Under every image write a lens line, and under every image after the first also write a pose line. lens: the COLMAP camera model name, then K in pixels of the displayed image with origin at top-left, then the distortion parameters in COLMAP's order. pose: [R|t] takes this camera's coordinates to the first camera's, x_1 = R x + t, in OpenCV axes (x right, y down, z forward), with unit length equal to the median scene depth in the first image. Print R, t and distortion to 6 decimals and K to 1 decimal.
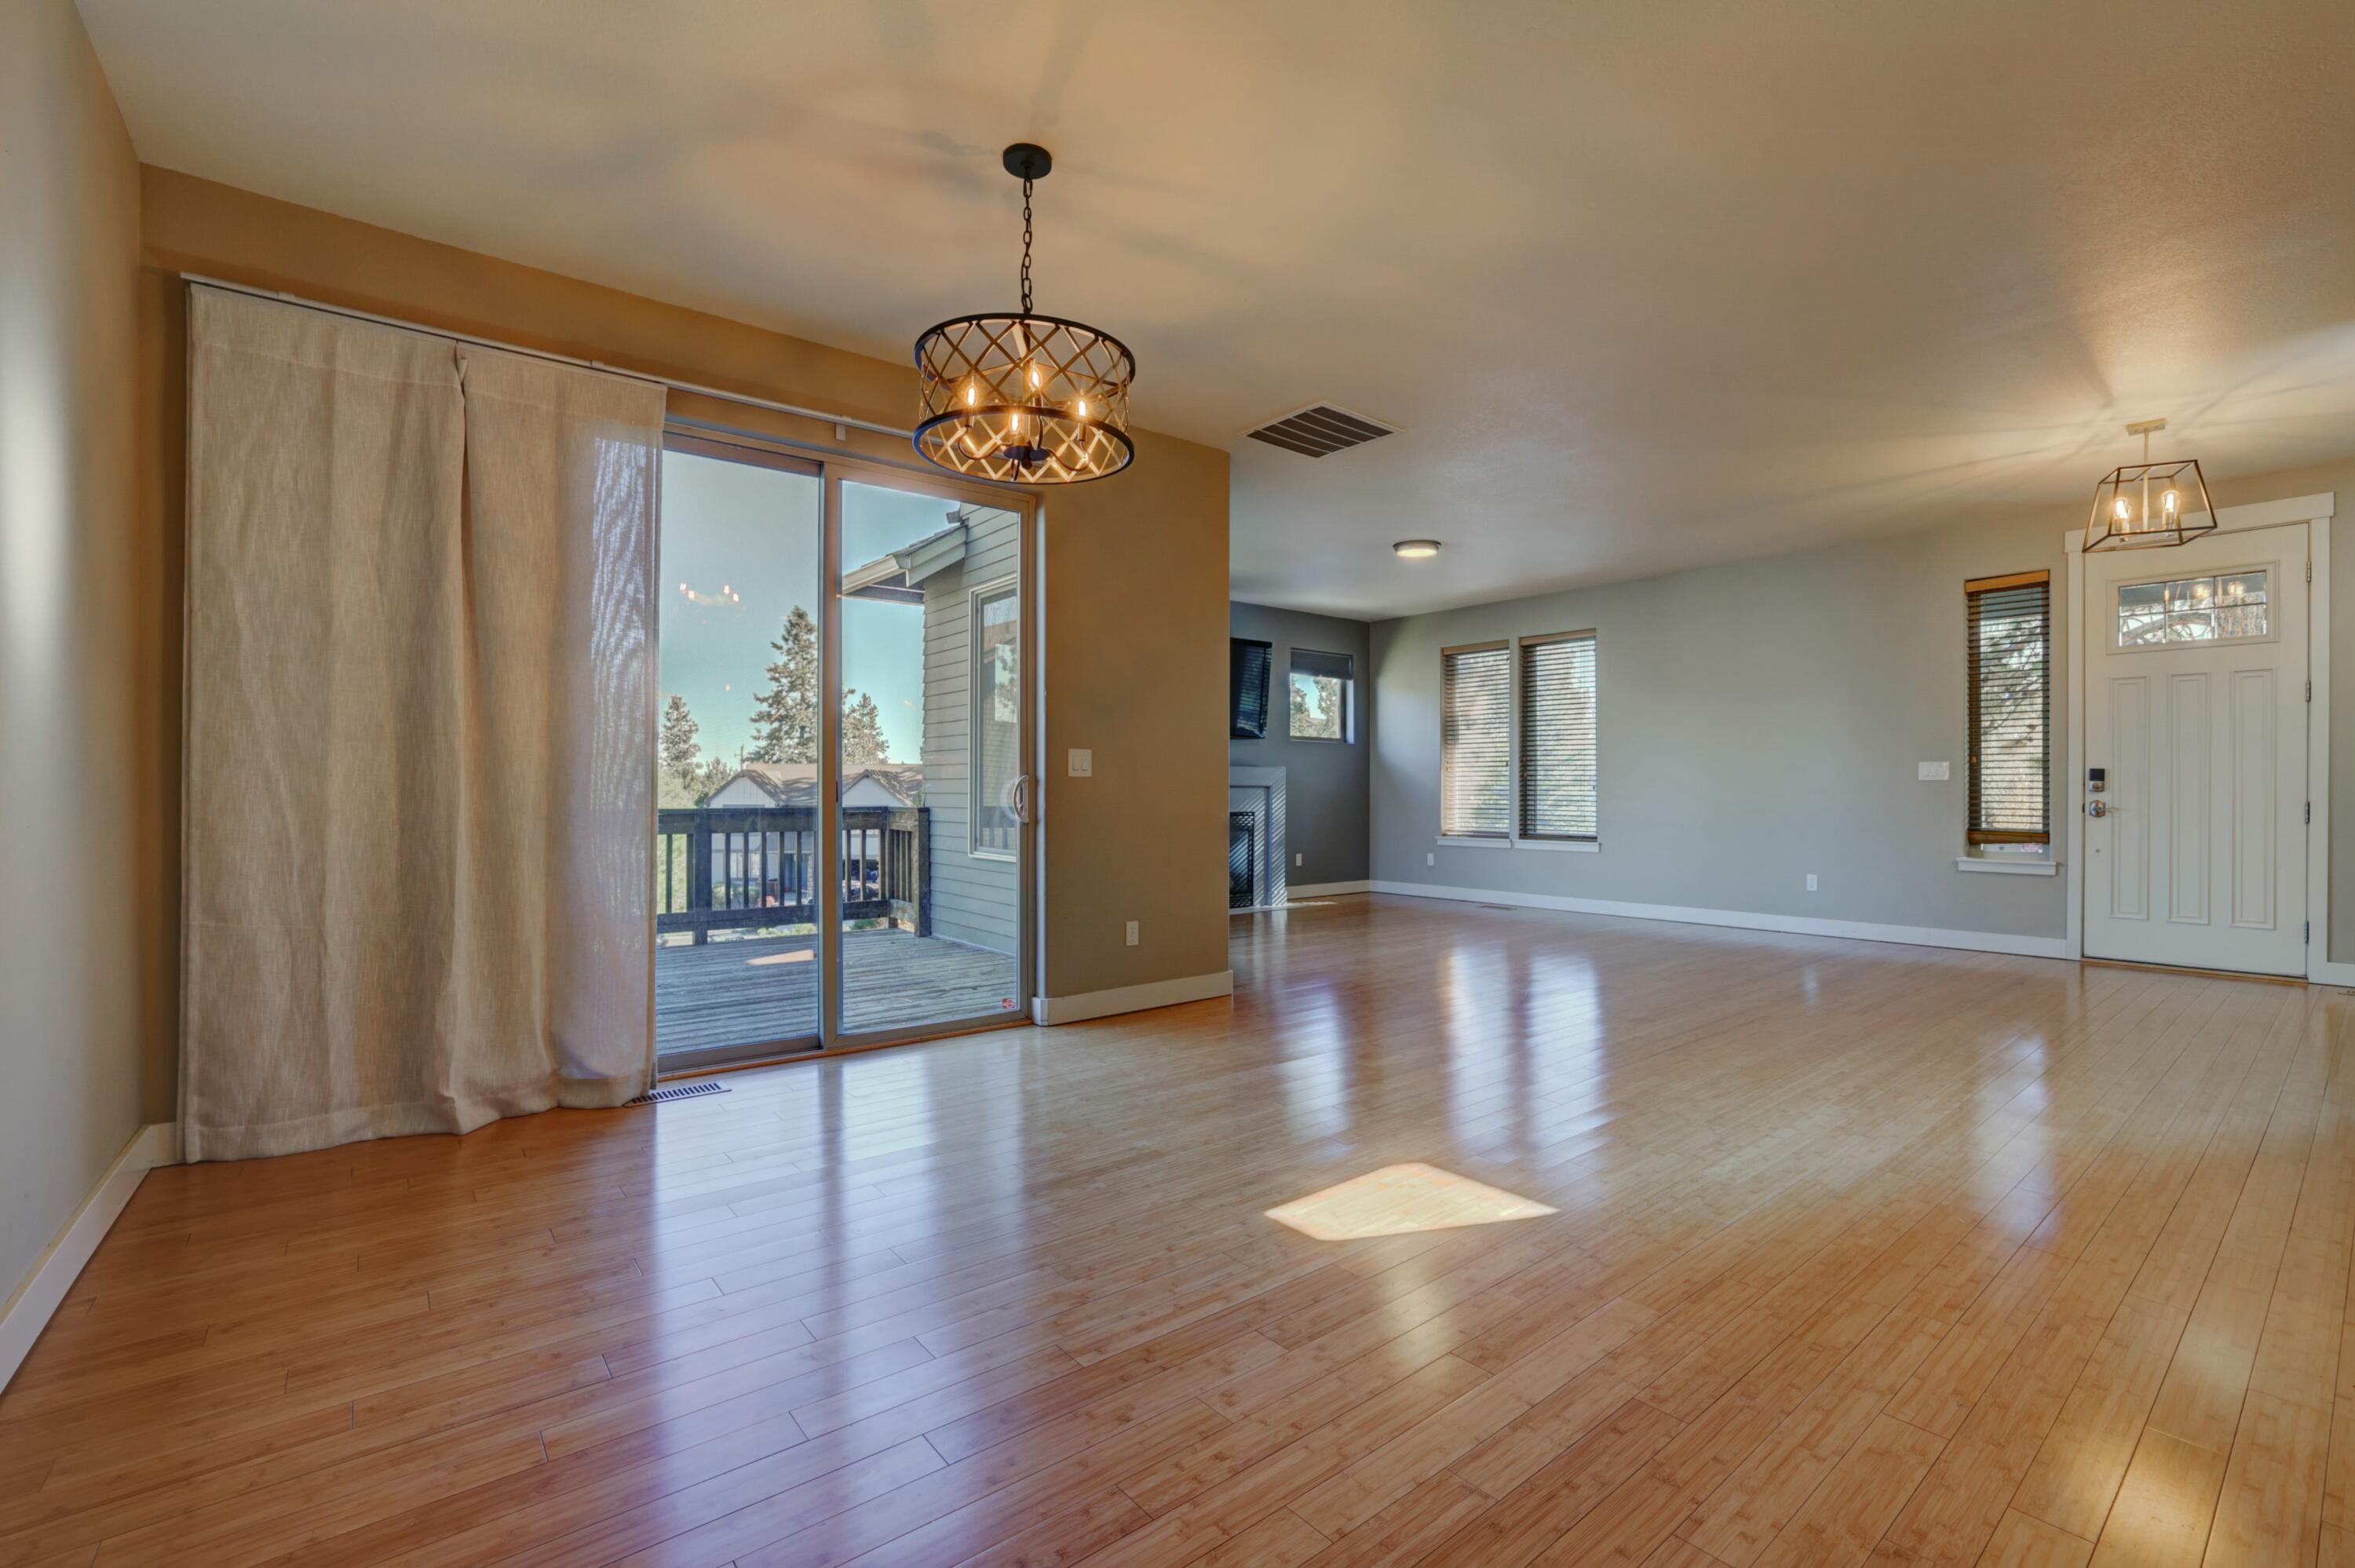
lens RADIAL K [[1025.0, 0, 1178.8], [0, 1025.0, 785.8], [0, 0, 1]] dist [-0.034838, 0.009363]
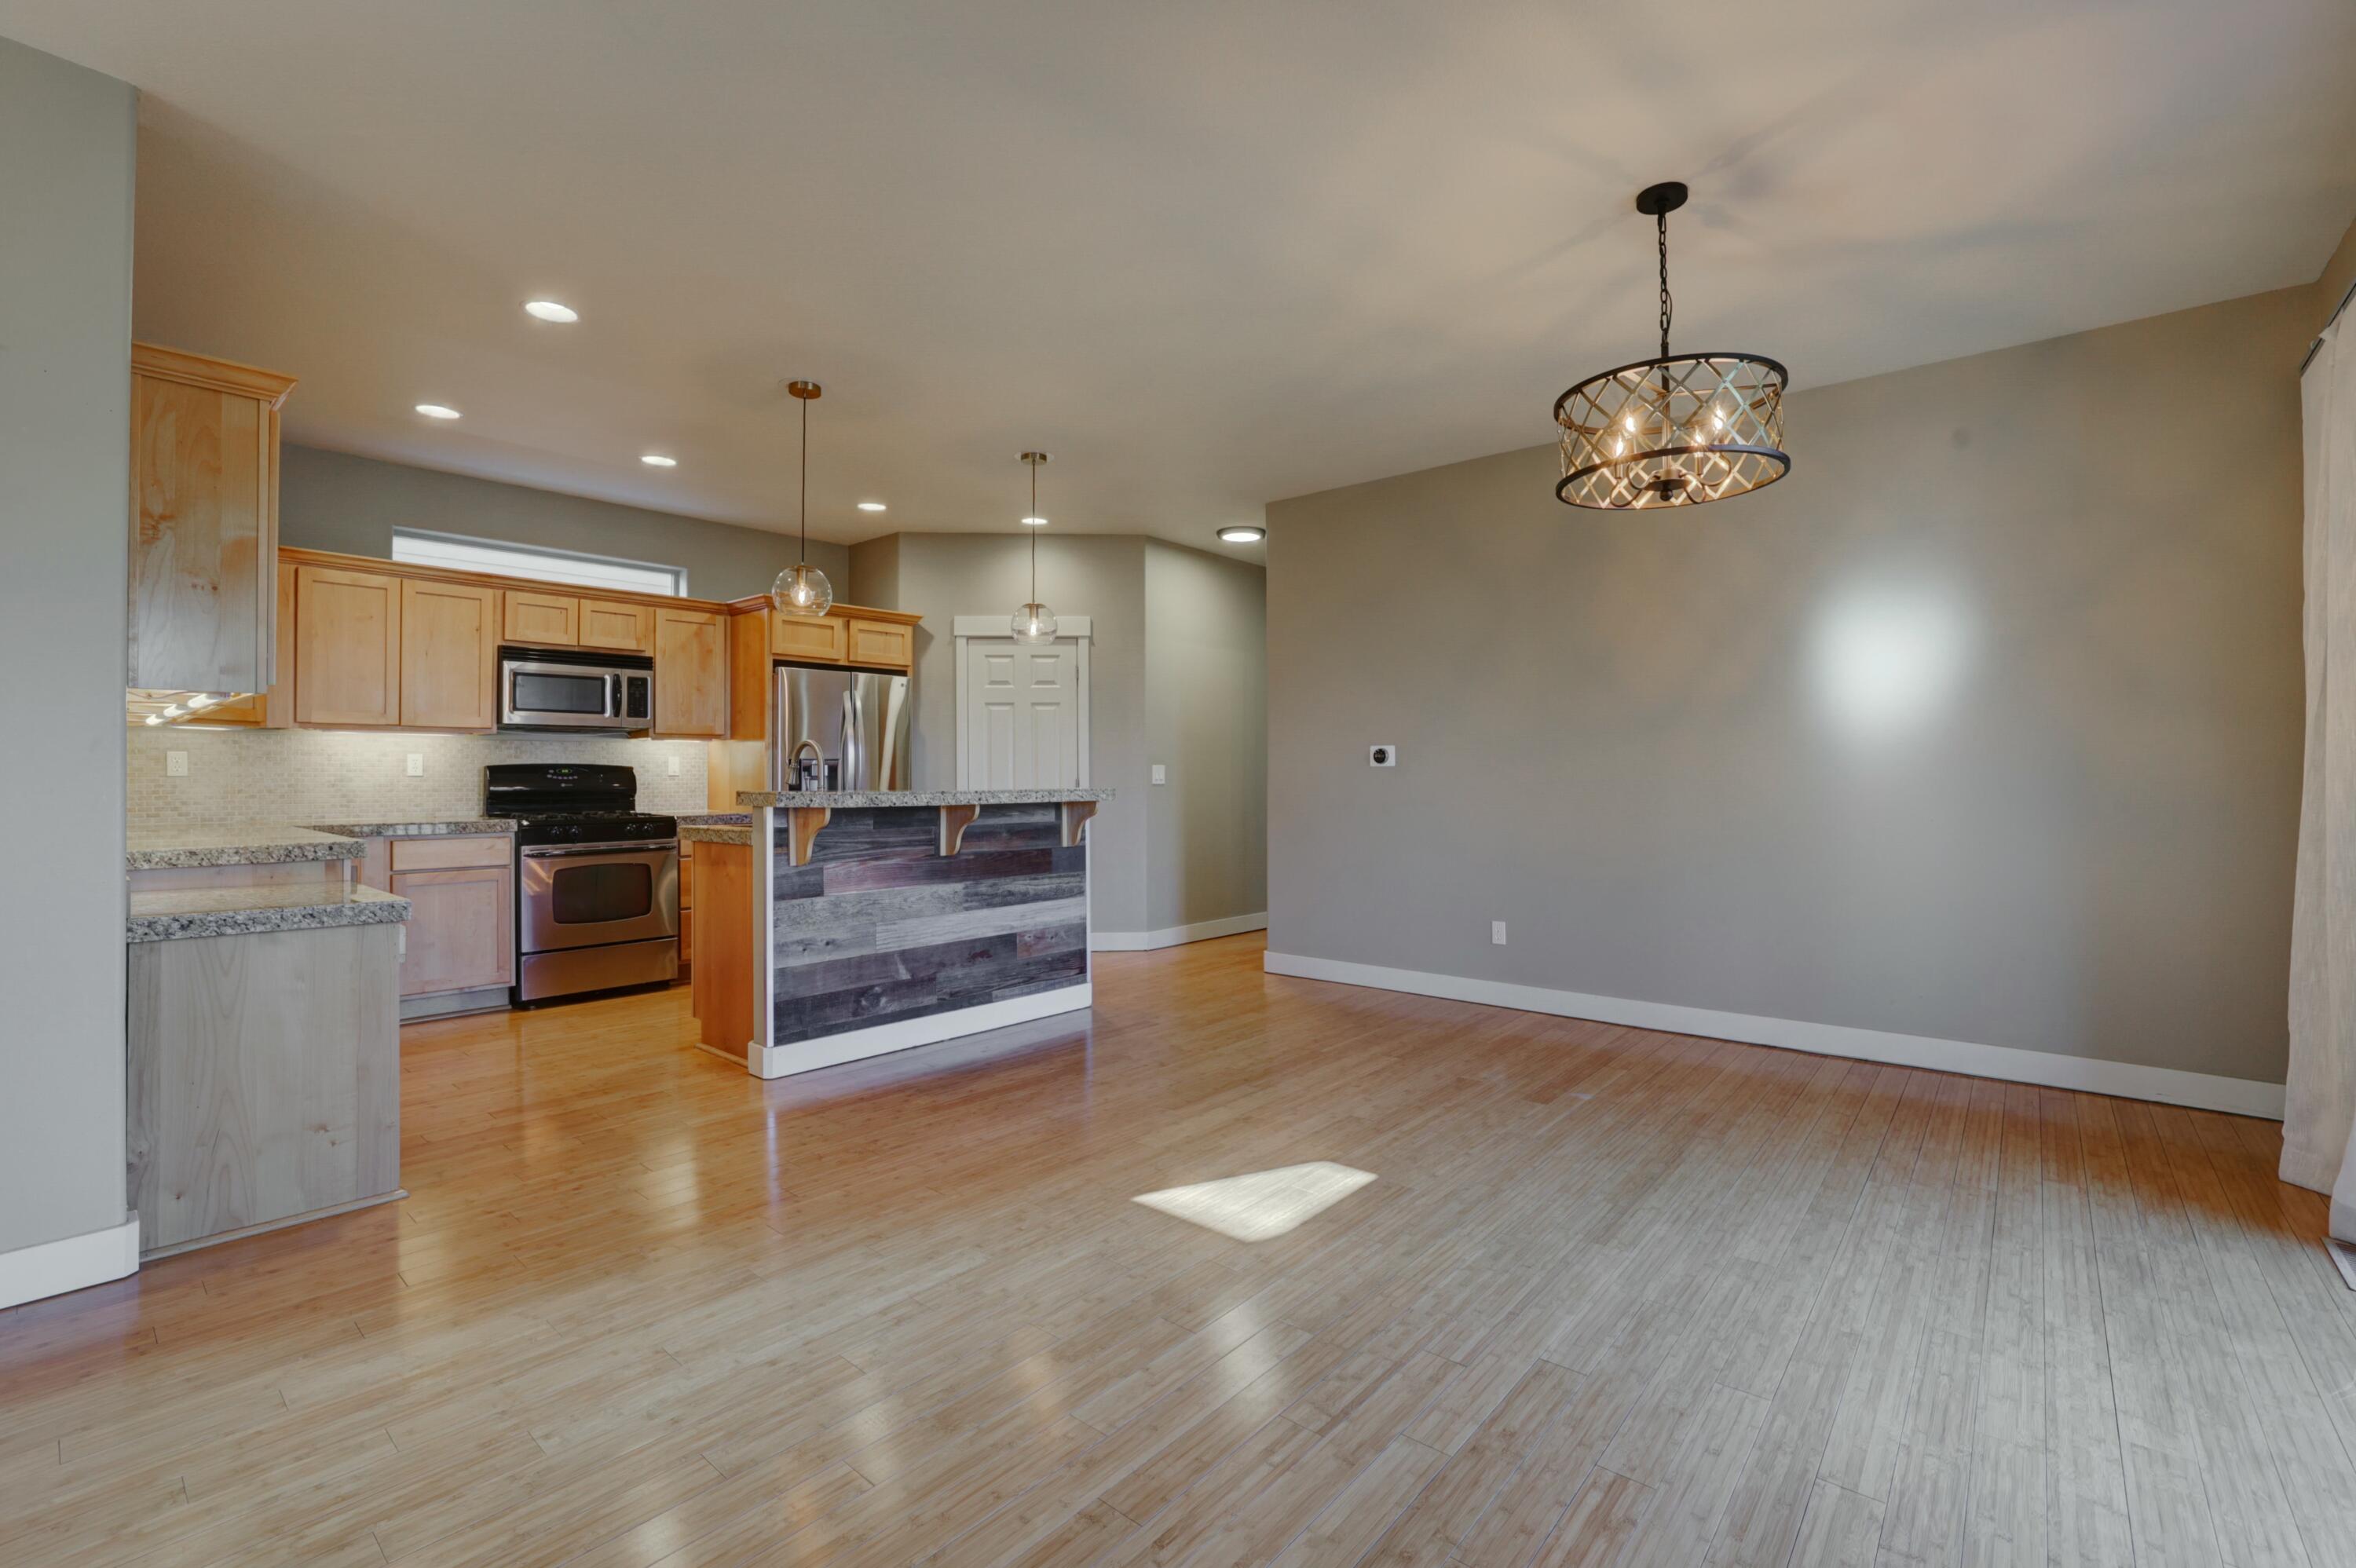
lens RADIAL K [[1025.5, 0, 1176.6], [0, 1025.5, 769.7], [0, 0, 1]] dist [-0.034838, 0.009363]
pose [[-0.983661, 0.001610, -0.180021, 0.330087], [0.003869, 0.999918, -0.012195, -0.018897], [0.179987, -0.012692, -0.983587, 1.223747]]
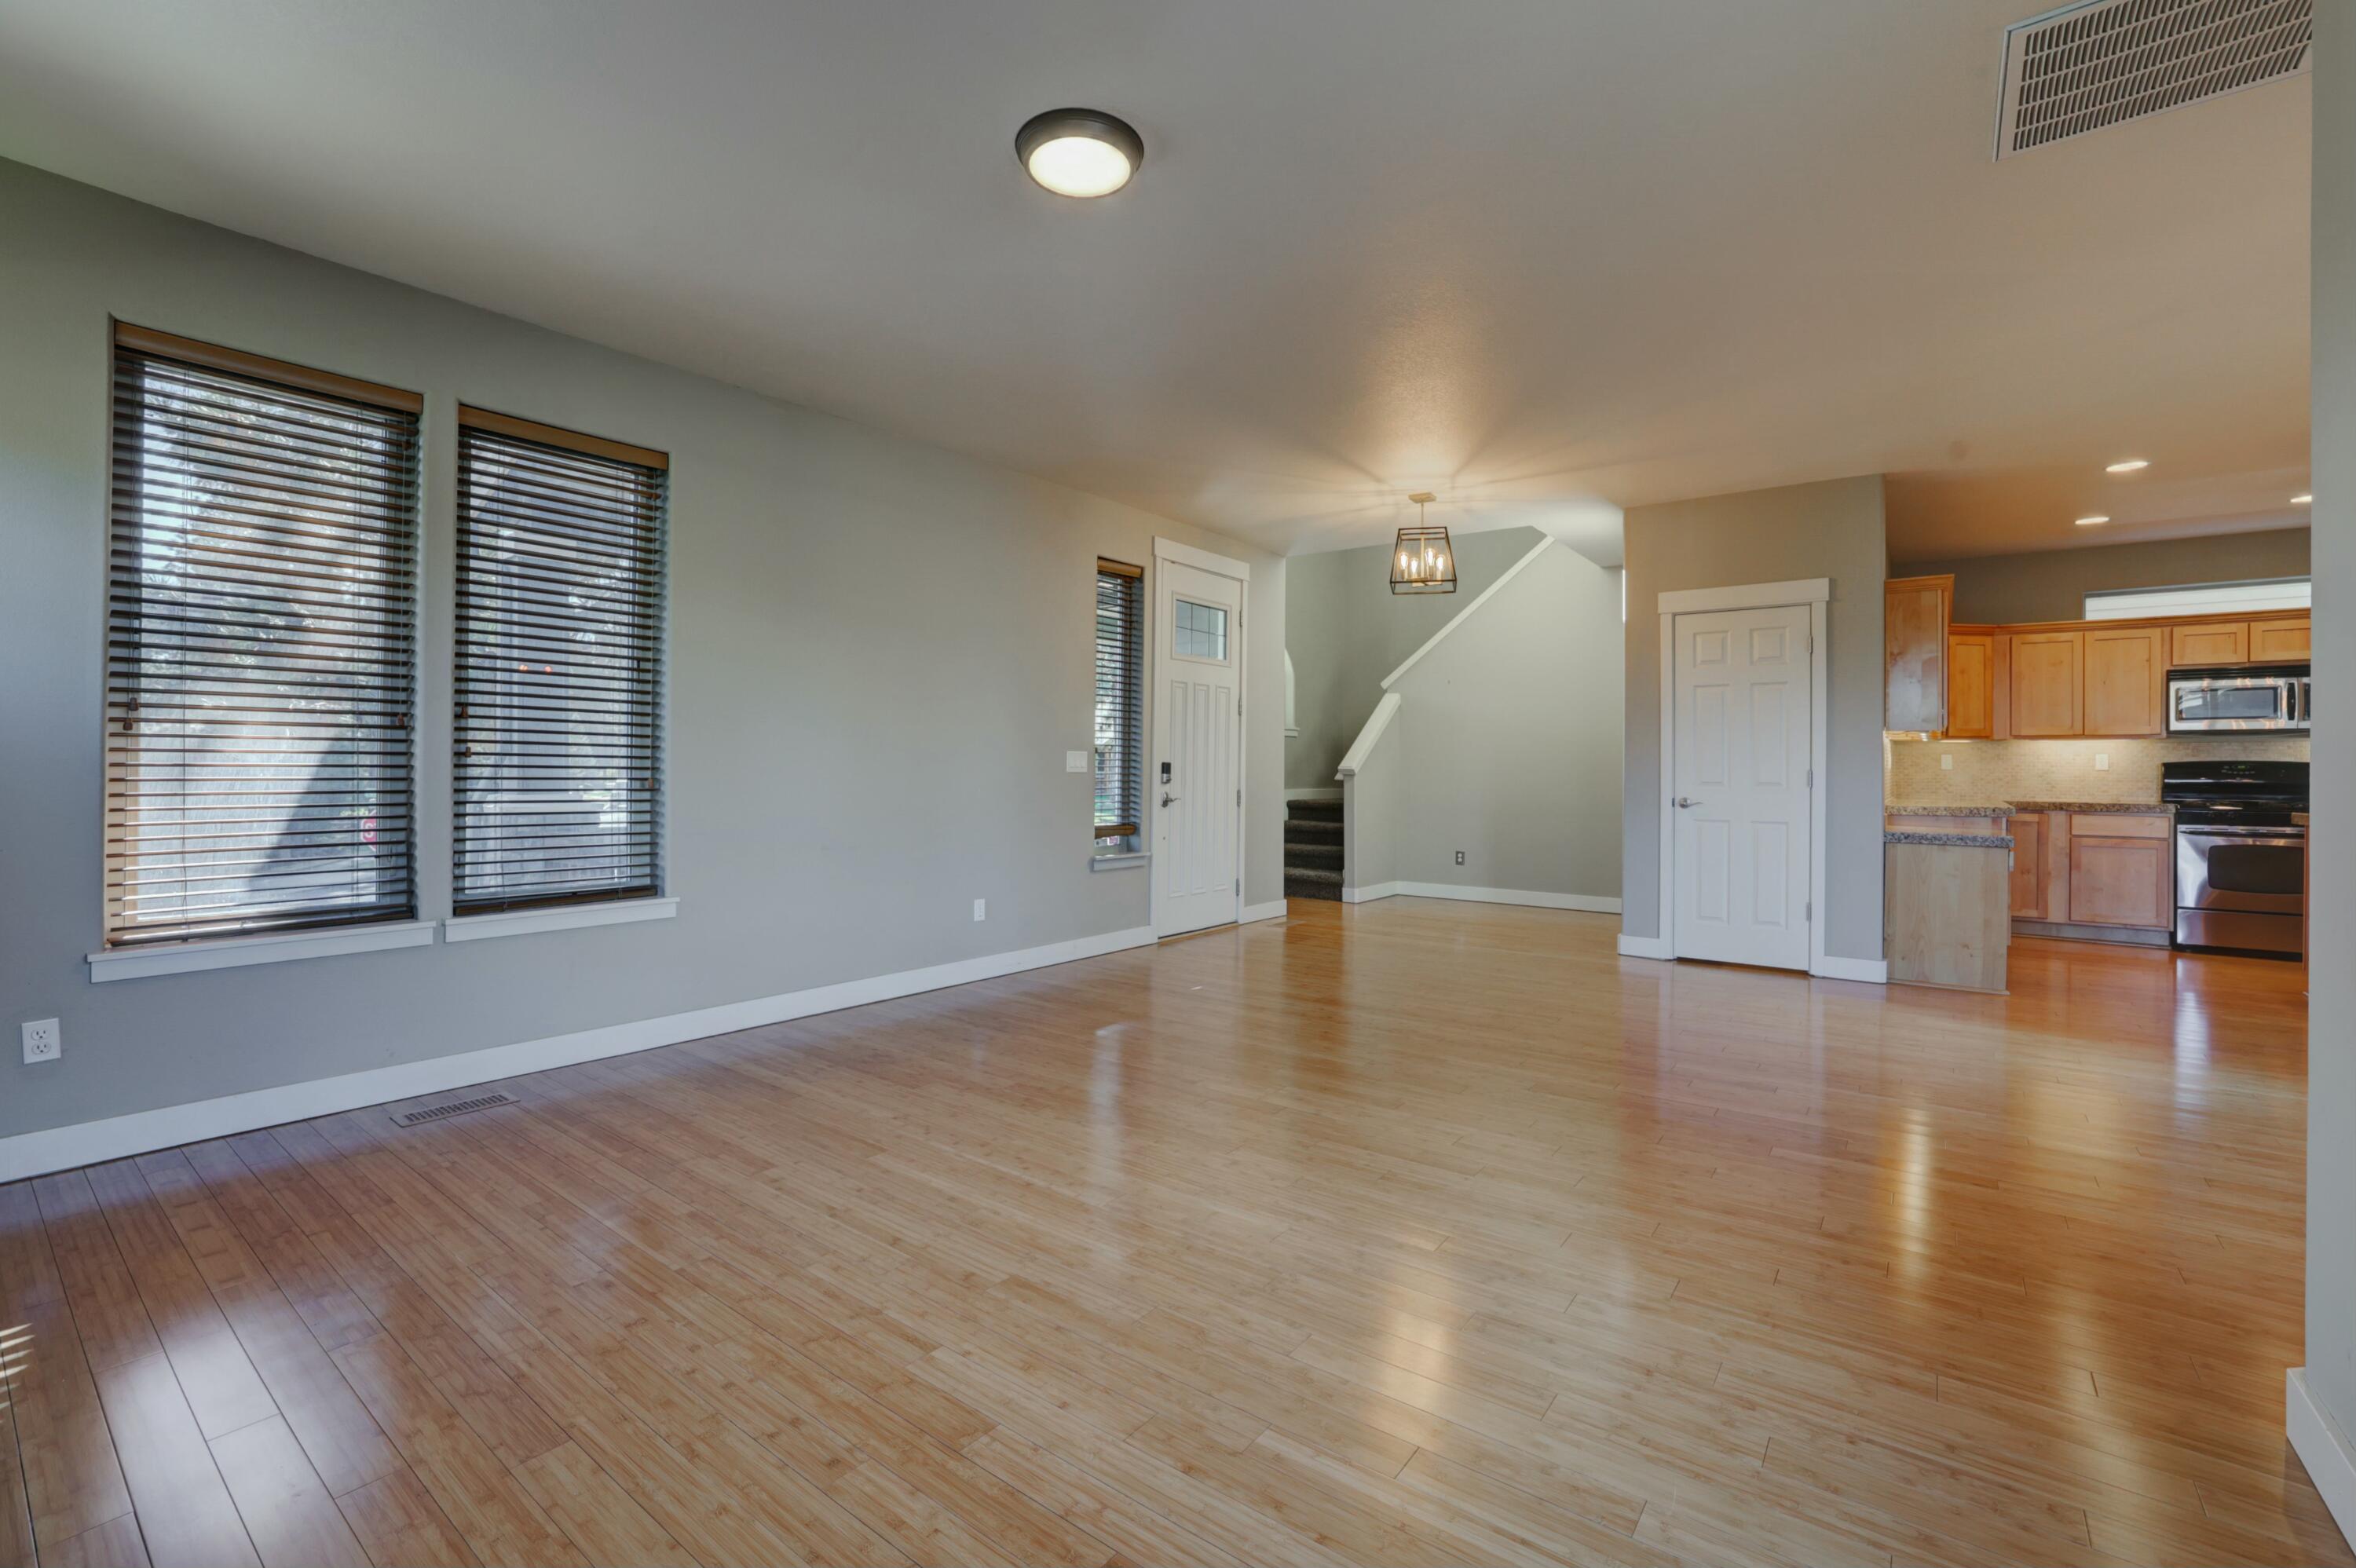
lens RADIAL K [[1025.5, 0, 1178.7], [0, 1025.5, 769.7], [0, 0, 1]] dist [-0.034838, 0.009363]
pose [[-0.241393, -0.003935, 0.970419, -0.223031], [-0.011403, 0.999934, 0.001218, -0.015166], [-0.970360, -0.010771, -0.241422, 1.753303]]
